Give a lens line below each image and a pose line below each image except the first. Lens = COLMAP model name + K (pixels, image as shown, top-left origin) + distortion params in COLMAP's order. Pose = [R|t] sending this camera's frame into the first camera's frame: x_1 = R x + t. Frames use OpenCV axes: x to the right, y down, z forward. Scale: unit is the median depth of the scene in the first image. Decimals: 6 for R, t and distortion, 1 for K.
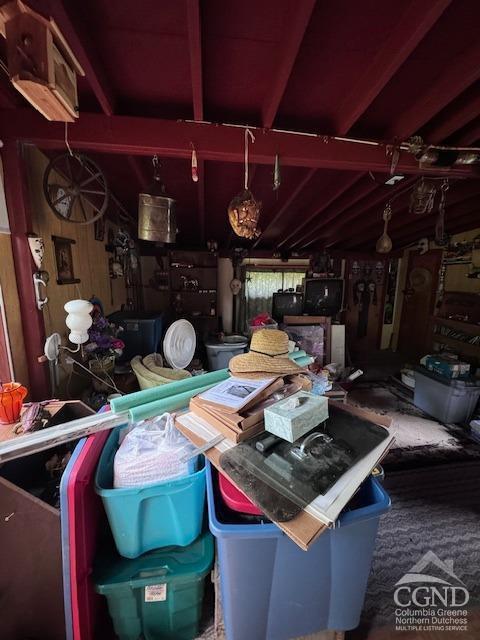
lens RADIAL K [[255.7, 0, 240.5], [0, 255.7, 318.2], [0, 0, 1]] dist [-0.001149, 0.000316]
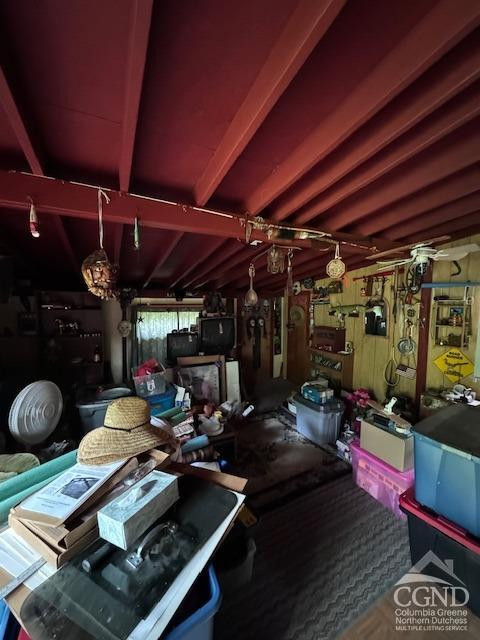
lens RADIAL K [[255.7, 0, 241.7], [0, 255.7, 318.2], [0, 0, 1]] dist [-0.001149, 0.000316]
pose [[0.939931, -0.027013, 0.340294, 0.108576], [0.064146, 0.993083, -0.098346, -0.071792], [-0.335283, 0.114267, 0.935162, -0.020284]]
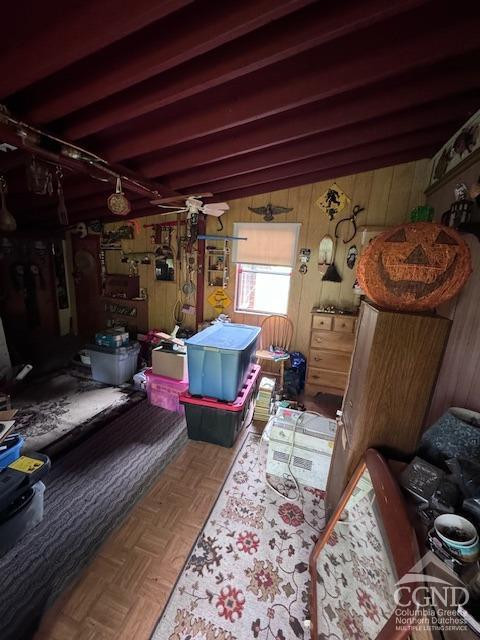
lens RADIAL K [[255.7, 0, 241.8], [0, 255.7, 317.8], [0, 0, 1]] dist [-0.001149, 0.000316]
pose [[0.466839, -0.163211, 0.869151, 0.096655], [0.106455, 0.986047, 0.127982, 0.010723], [-0.877912, 0.032778, 0.477699, -0.097262]]
